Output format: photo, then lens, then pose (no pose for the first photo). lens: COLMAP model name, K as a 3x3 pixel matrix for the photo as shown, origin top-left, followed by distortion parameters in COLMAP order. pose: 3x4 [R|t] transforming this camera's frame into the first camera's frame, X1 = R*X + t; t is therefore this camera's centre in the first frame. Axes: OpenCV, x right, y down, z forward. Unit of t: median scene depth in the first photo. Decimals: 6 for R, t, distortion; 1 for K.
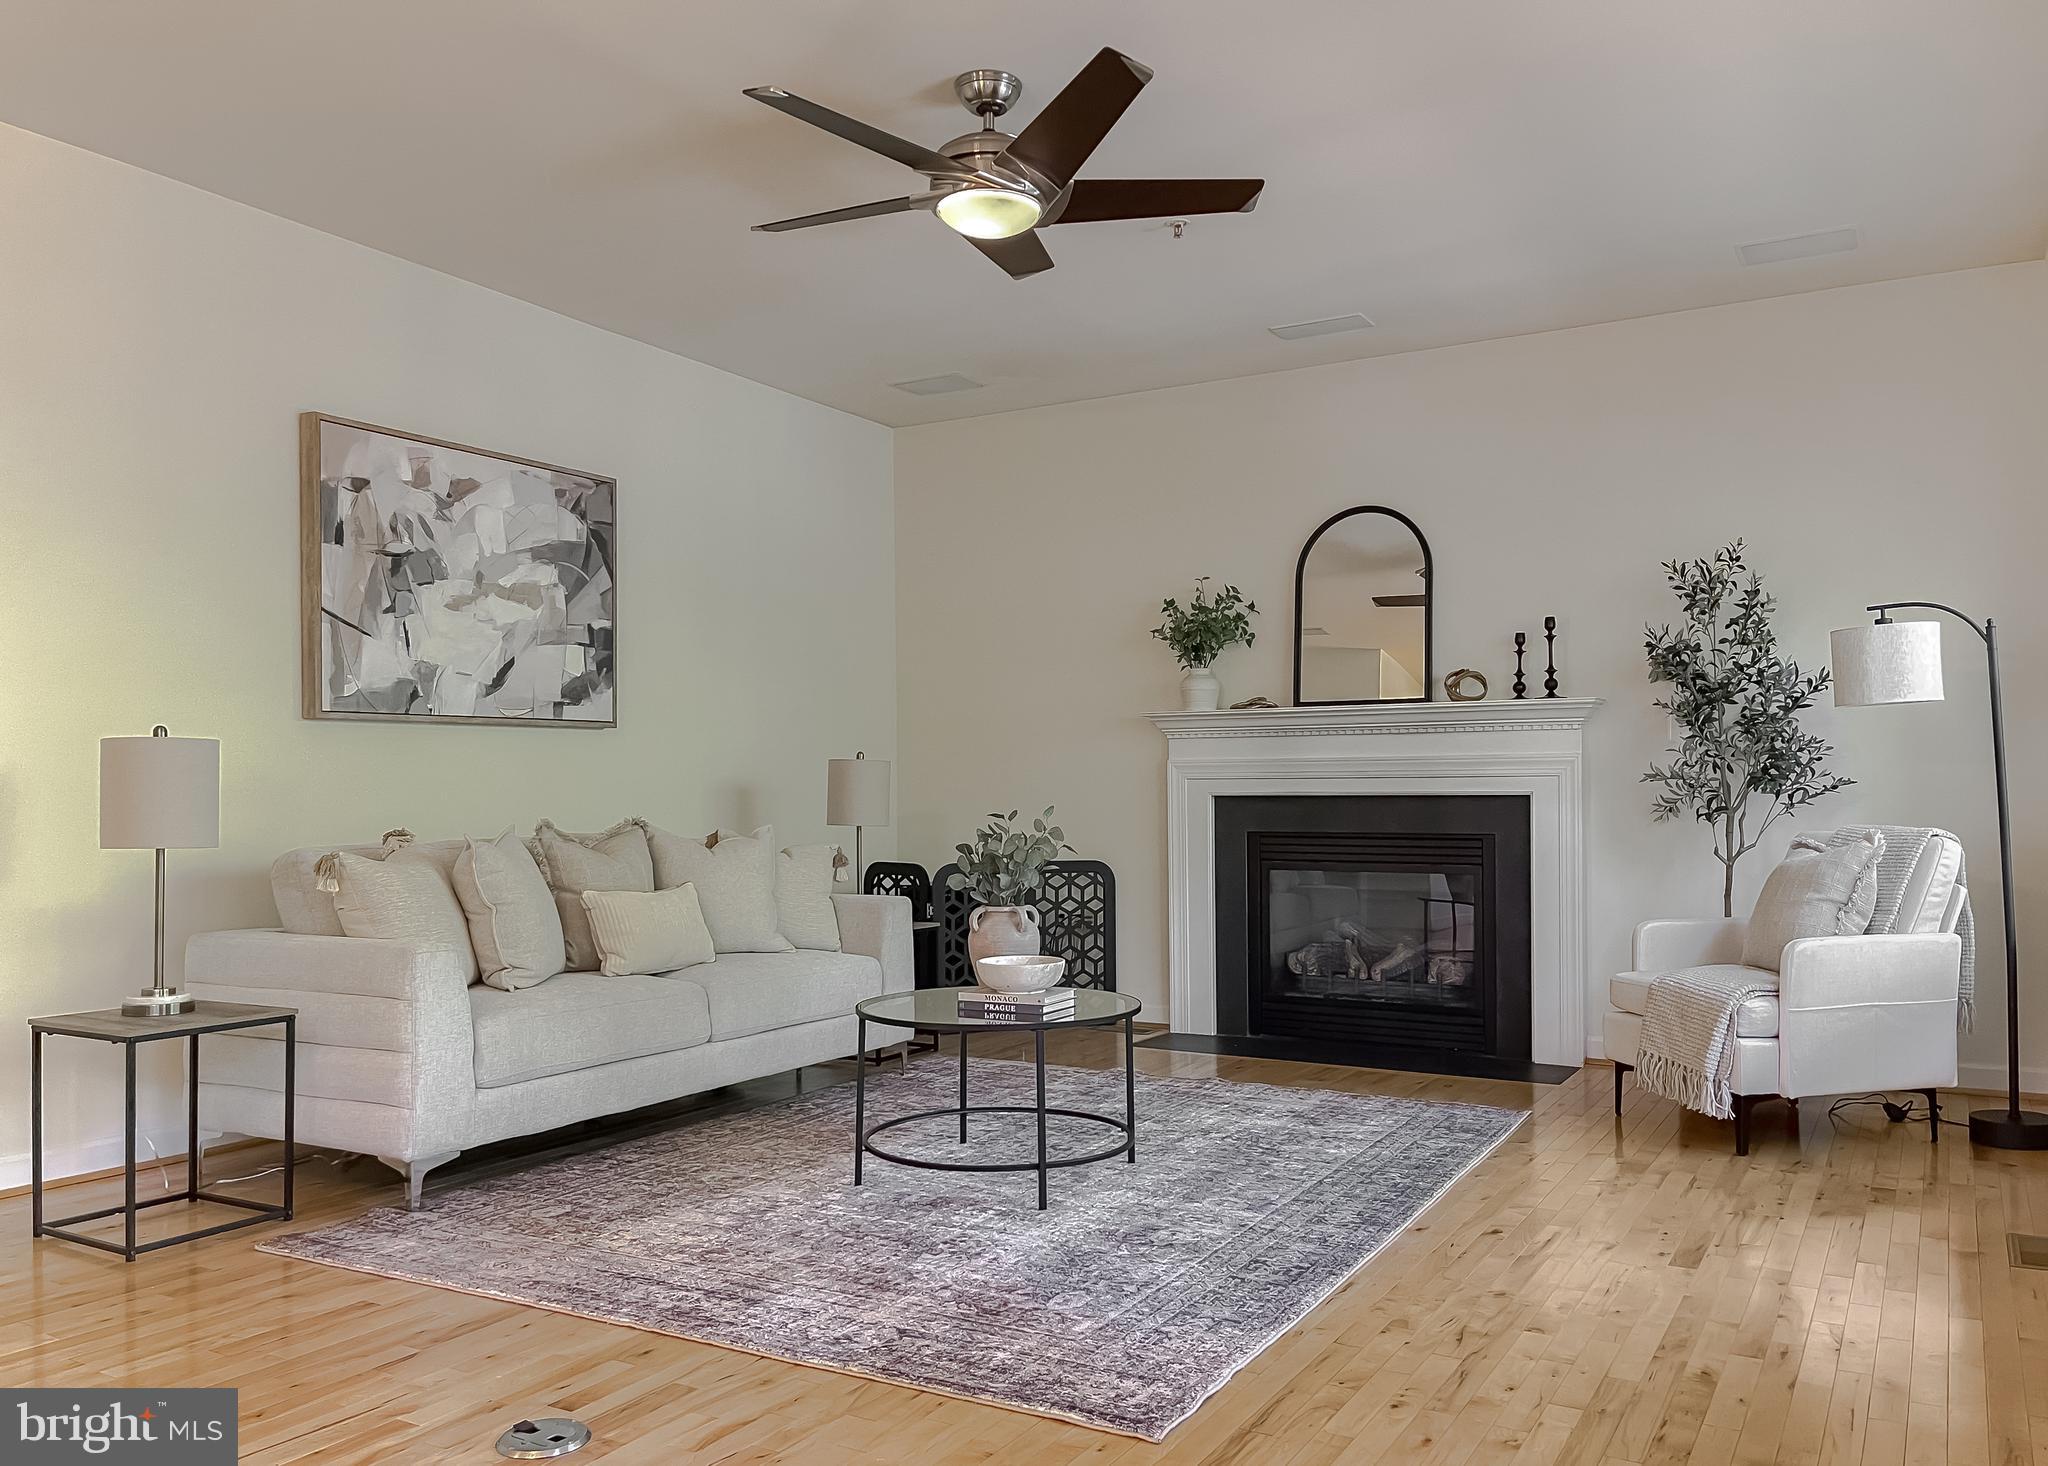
lens RADIAL K [[1575.0, 0, 1024.0], [0, 1575.0, 752.7], [0, 0, 1]] dist [0.052766, -0.000226]
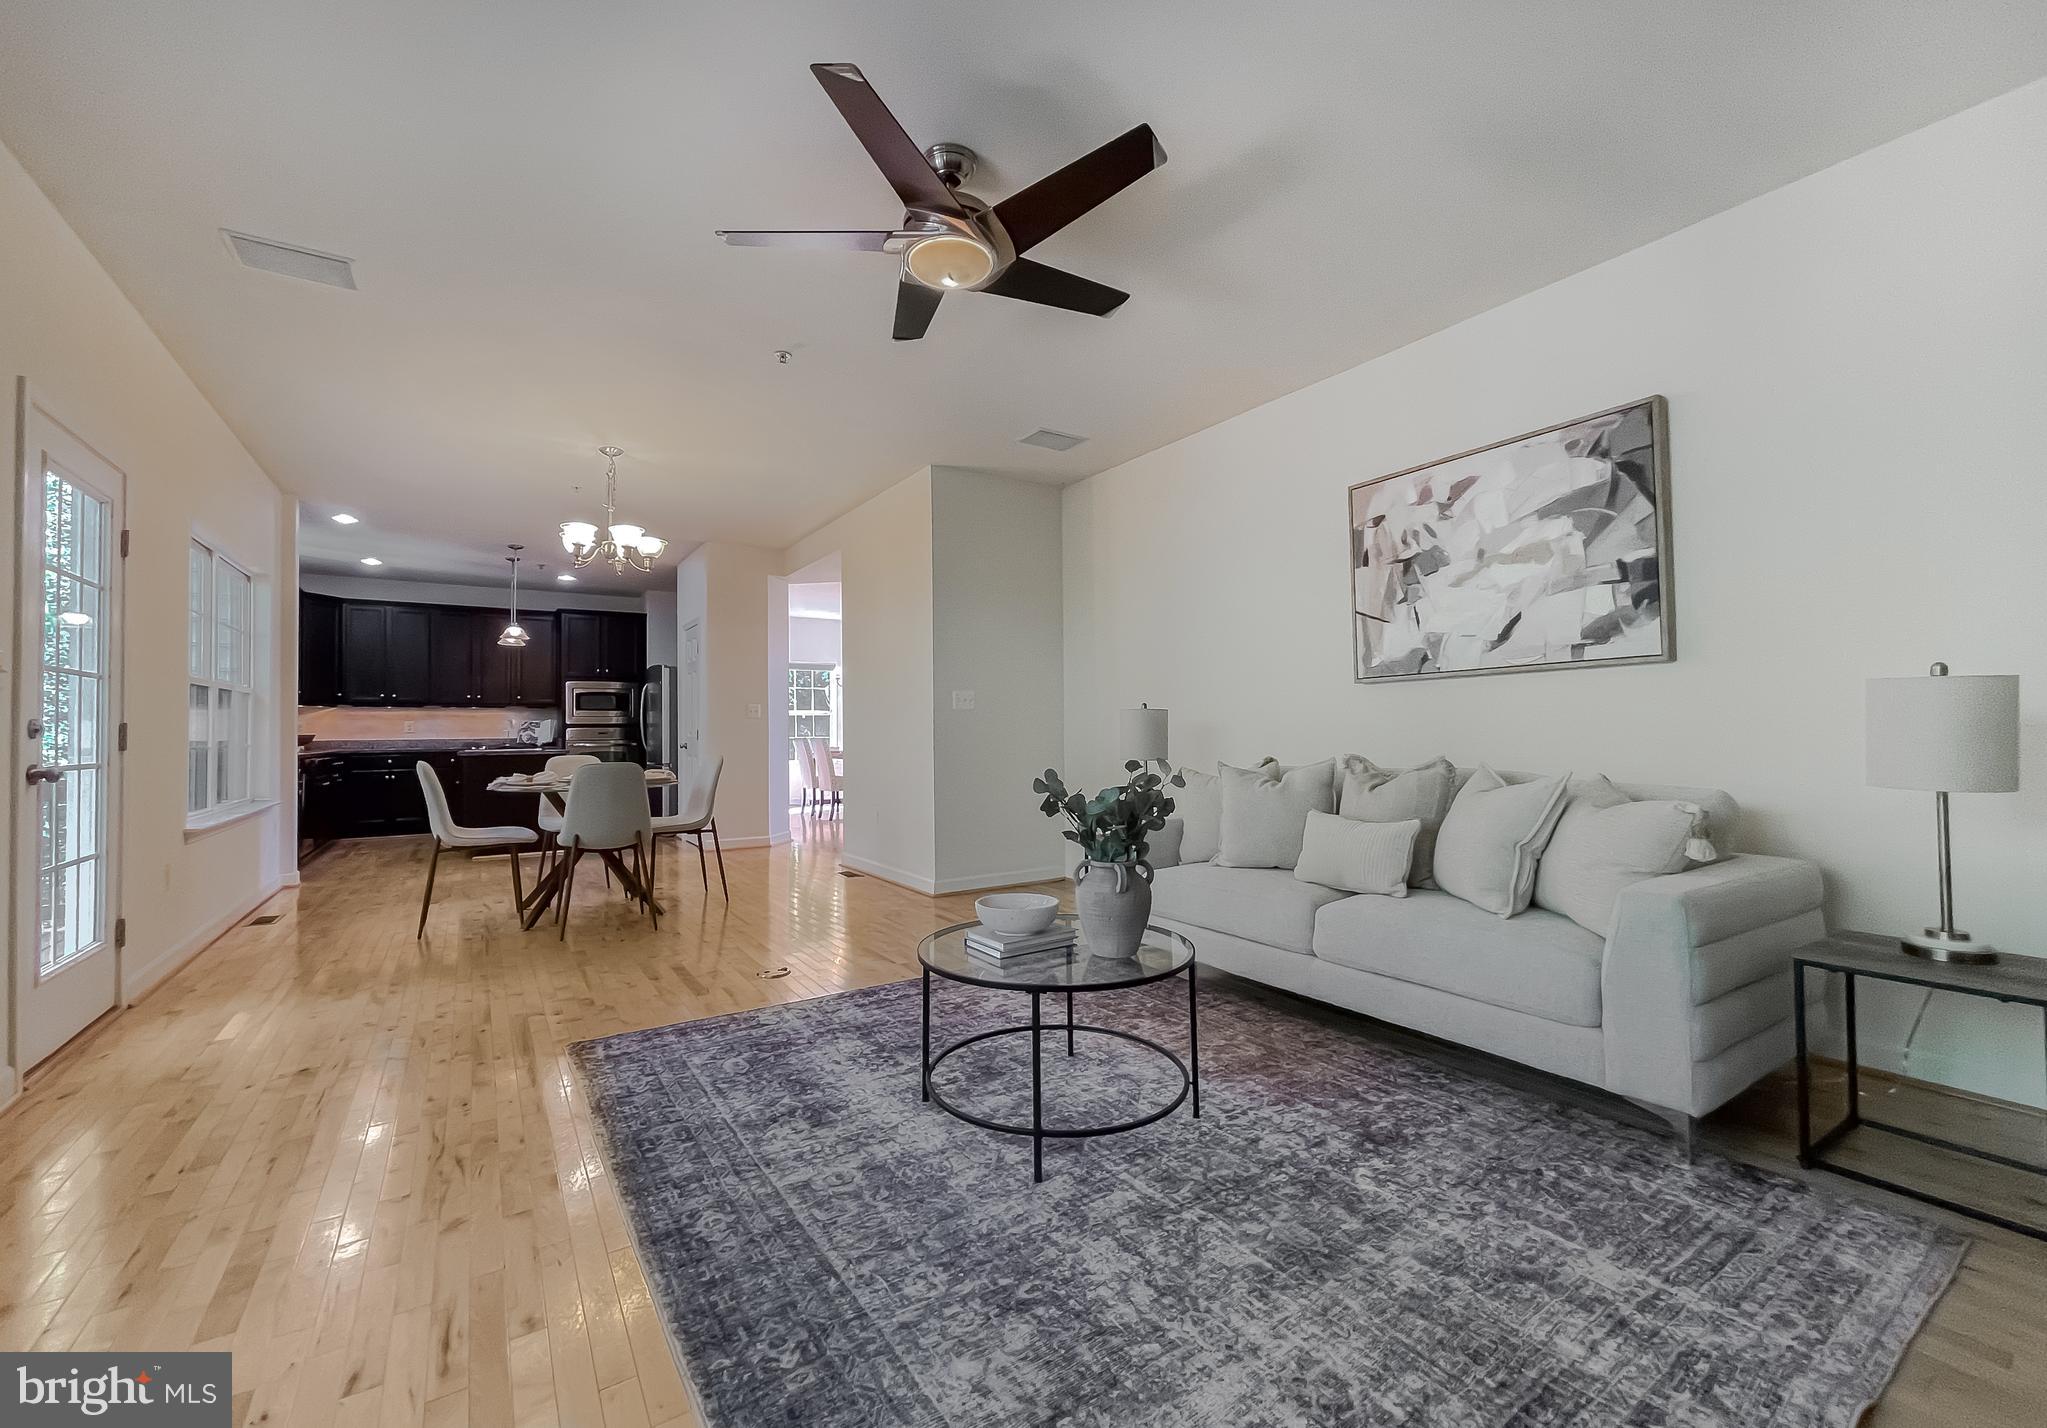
lens RADIAL K [[841.4, 0, 1025.9], [0, 841.4, 714.0], [0, 0, 1]] dist [-0.010533, -0.000060]
pose [[-0.447168, -0.011144, -0.894381, 0.395409], [0.035056, 0.998936, -0.029974, 0.019361], [0.893763, -0.044757, -0.446301, 1.002448]]
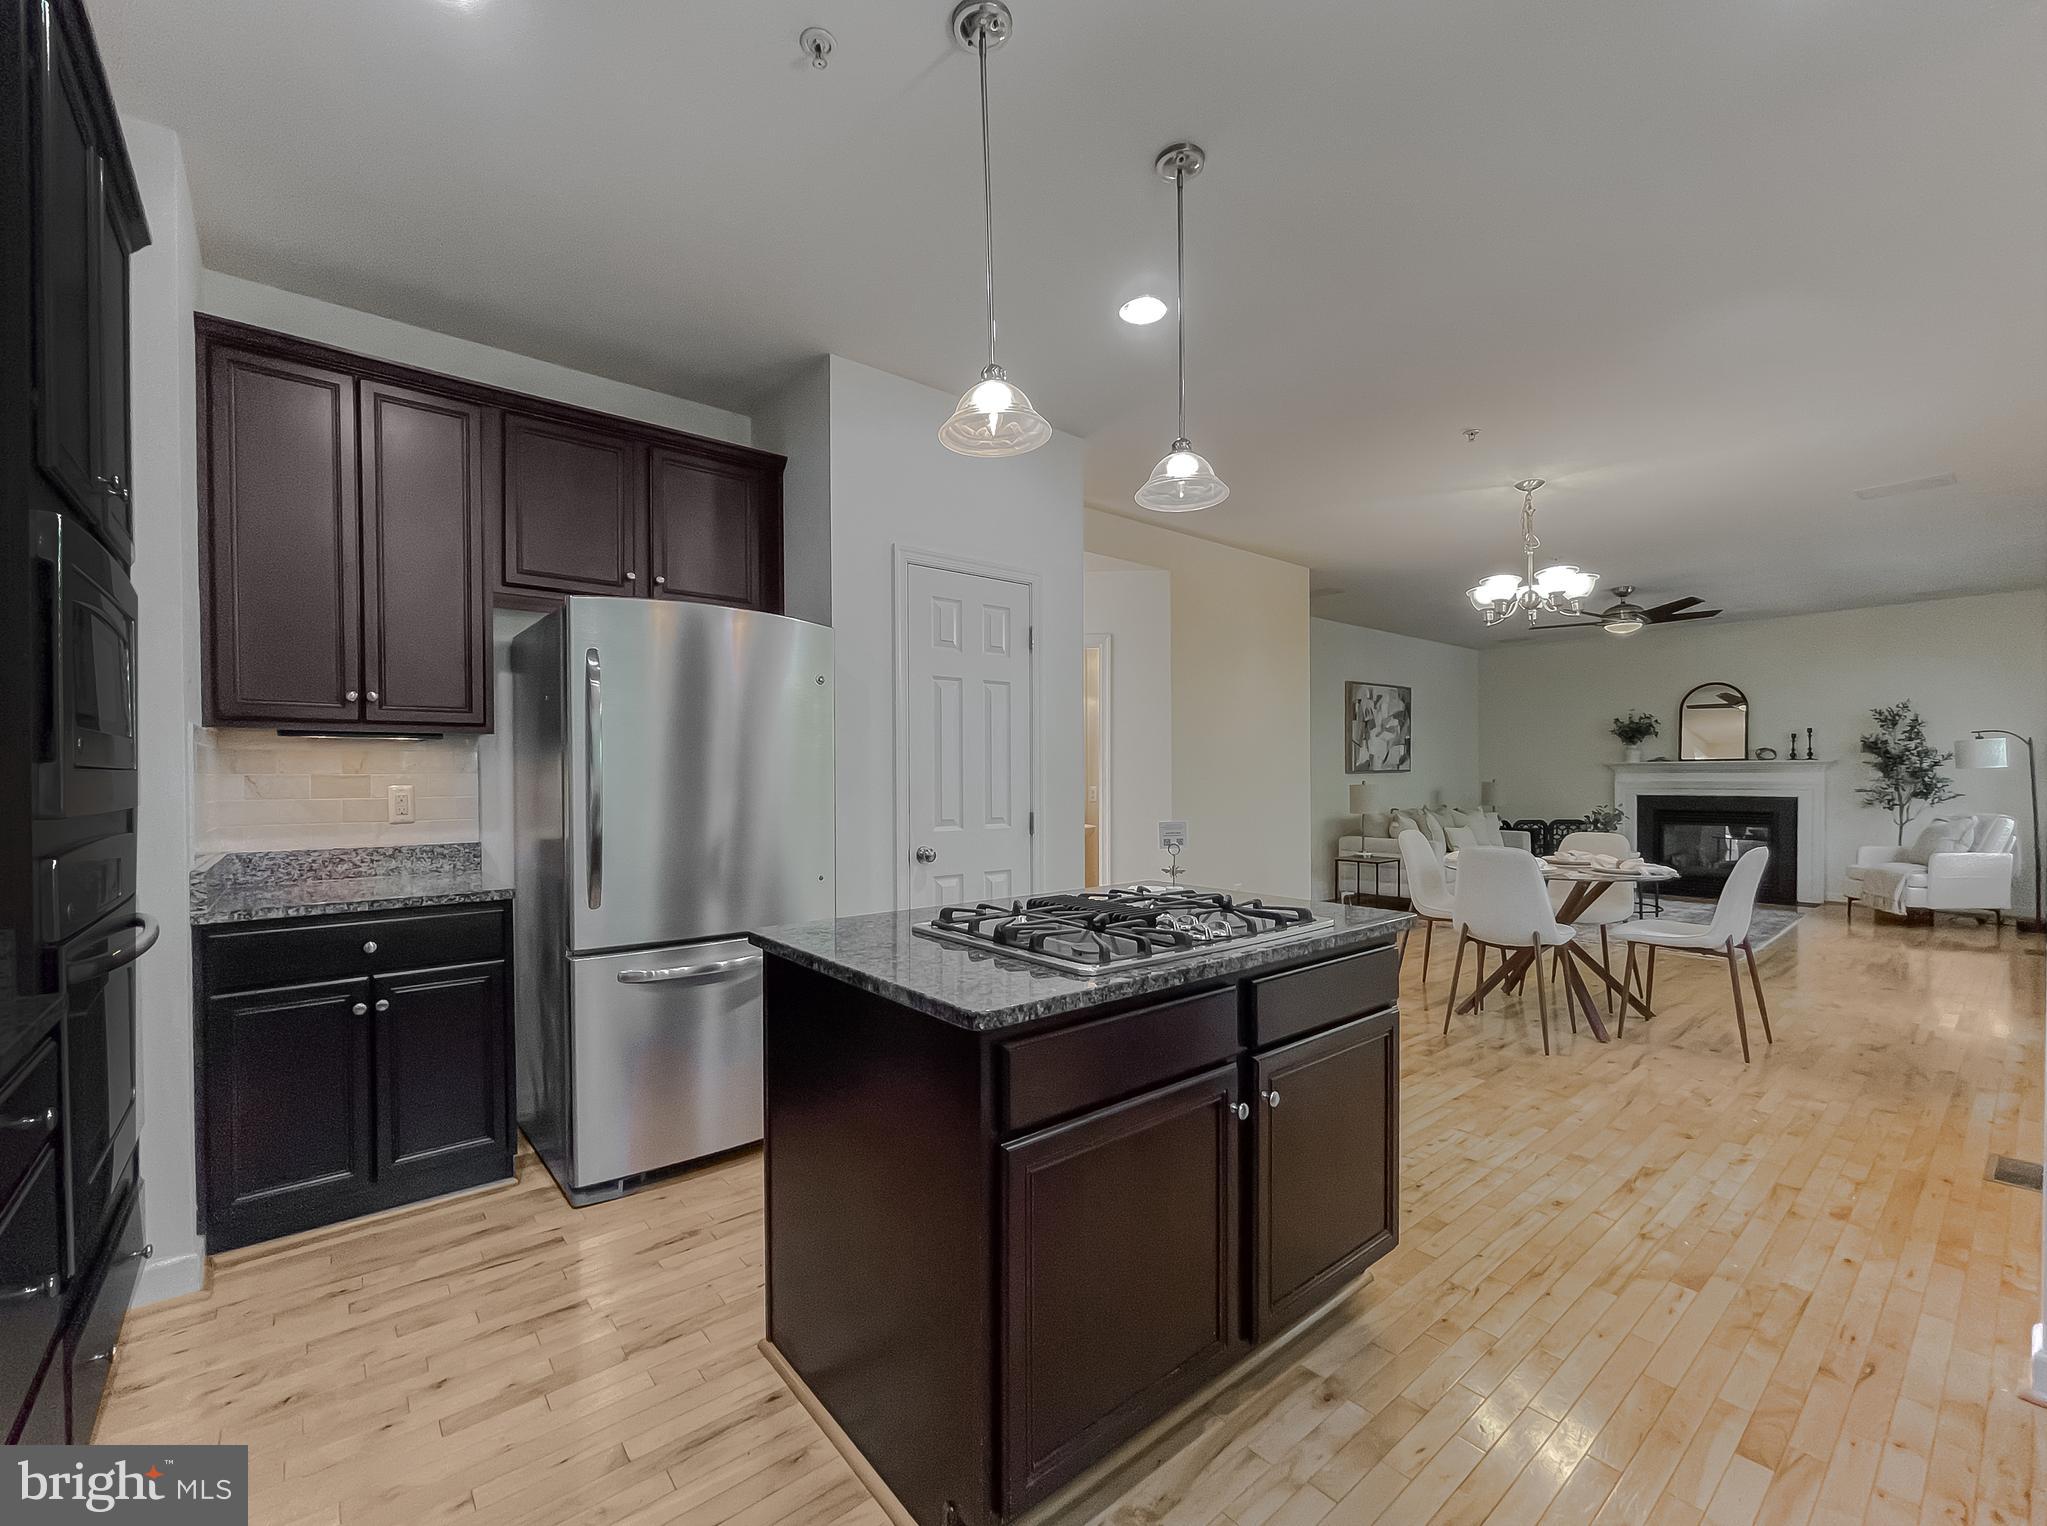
lens RADIAL K [[845.3, 0, 1024.0], [0, 845.3, 782.9], [0, 0, 1]] dist [-0.002566, 0.002706]
pose [[0.938295, 0.003006, -0.345823, -0.443750], [0.008556, 0.999454, 0.031903, -0.059256], [0.345730, -0.032893, 0.937757, -0.824778]]
